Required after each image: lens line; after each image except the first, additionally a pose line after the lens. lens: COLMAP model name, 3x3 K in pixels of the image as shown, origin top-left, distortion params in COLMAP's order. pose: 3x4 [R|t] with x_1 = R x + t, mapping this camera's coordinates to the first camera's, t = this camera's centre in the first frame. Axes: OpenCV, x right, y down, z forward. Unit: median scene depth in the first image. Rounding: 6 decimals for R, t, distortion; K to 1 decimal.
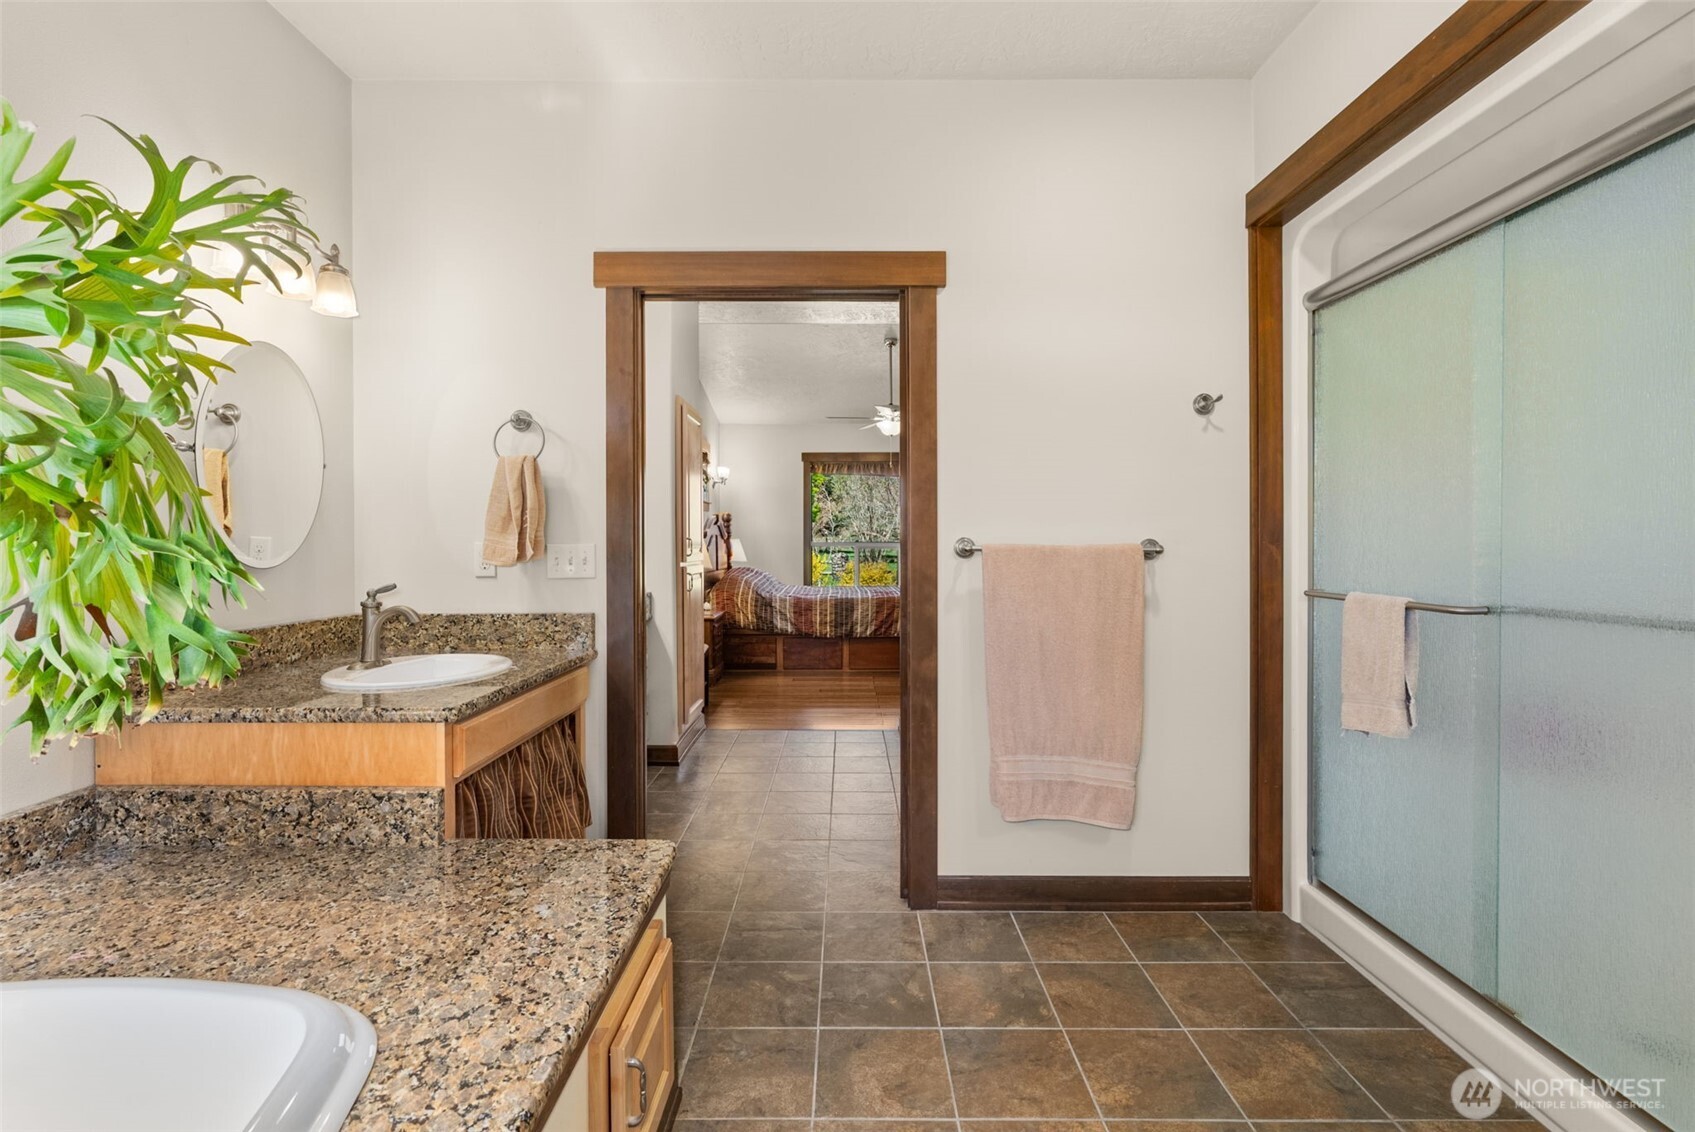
lens RADIAL K [[774.1, 0, 846.1], [0, 774.1, 556.2], [0, 0, 1]] dist [0.000012, -0.000021]
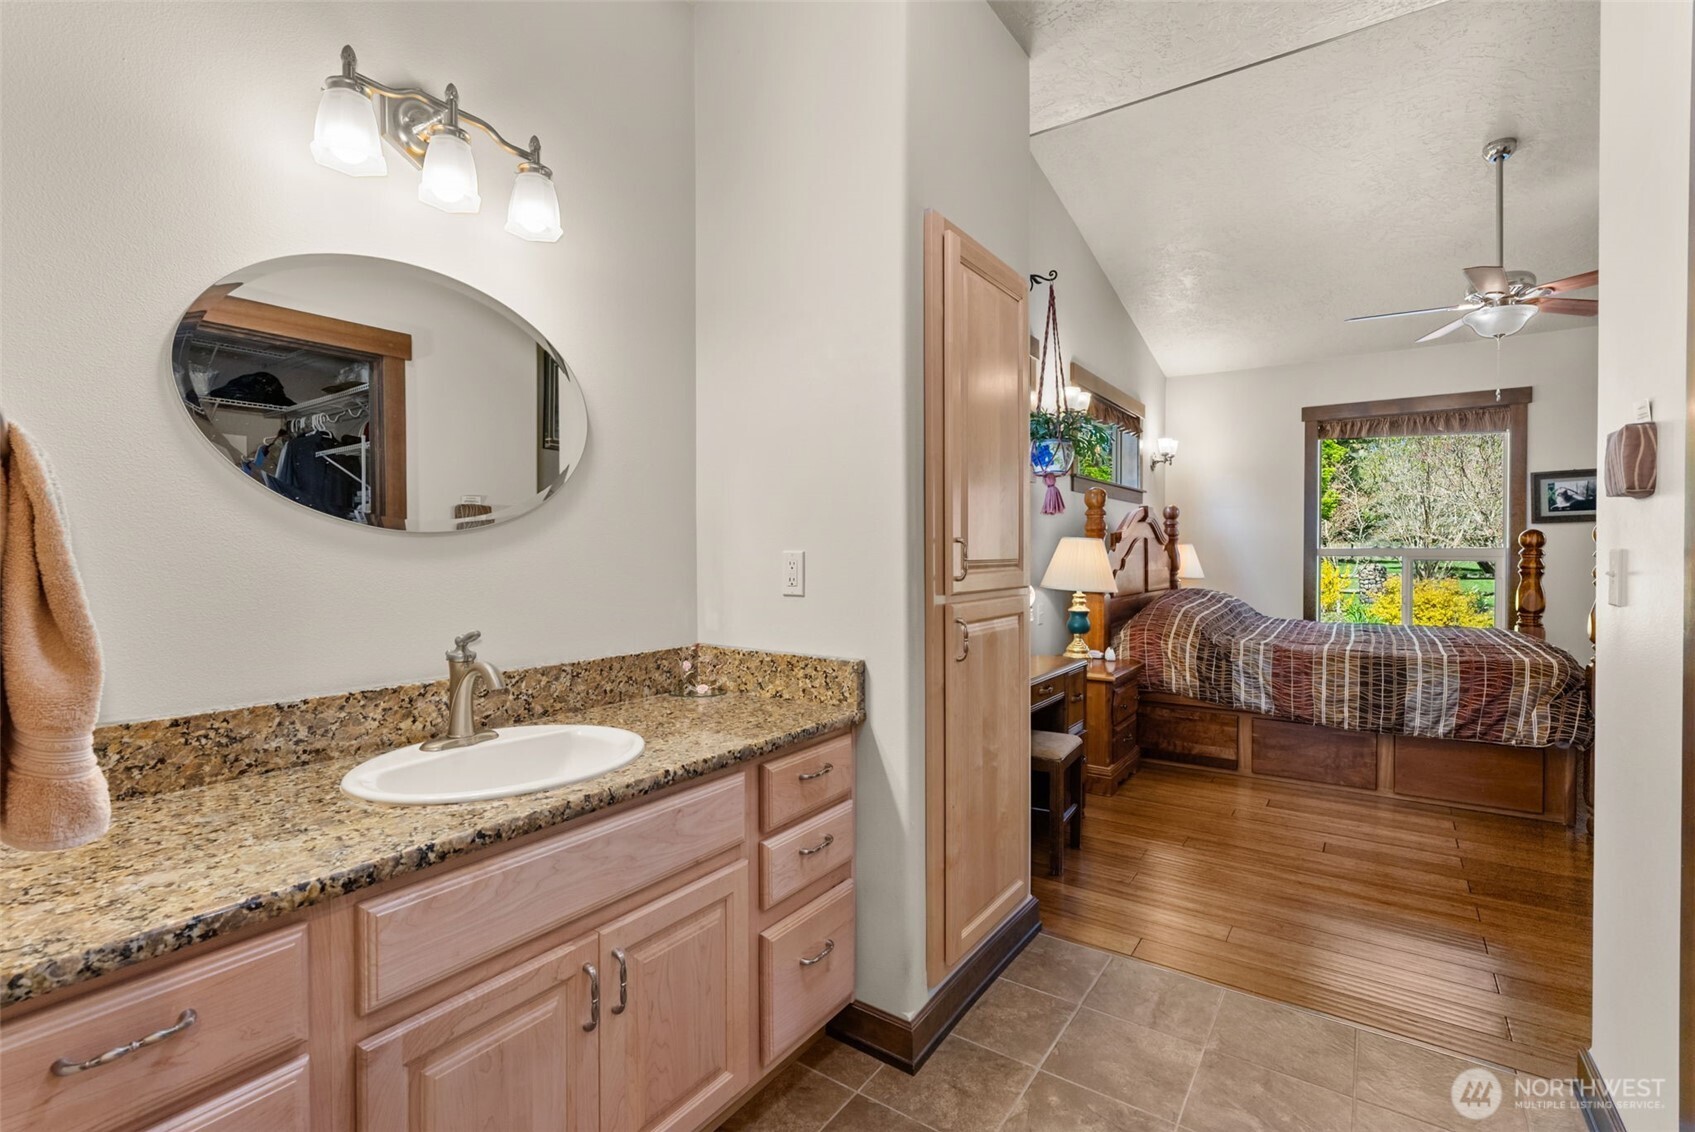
lens RADIAL K [[774.1, 0, 853.3], [0, 774.1, 557.6], [0, 0, 1]] dist [0.000012, -0.000021]
pose [[0.826264, 0.007049, -0.563239, -0.003556], [-0.010810, 0.999936, -0.003344, -0.006175], [0.563179, 0.008852, 0.826287, 0.327899]]
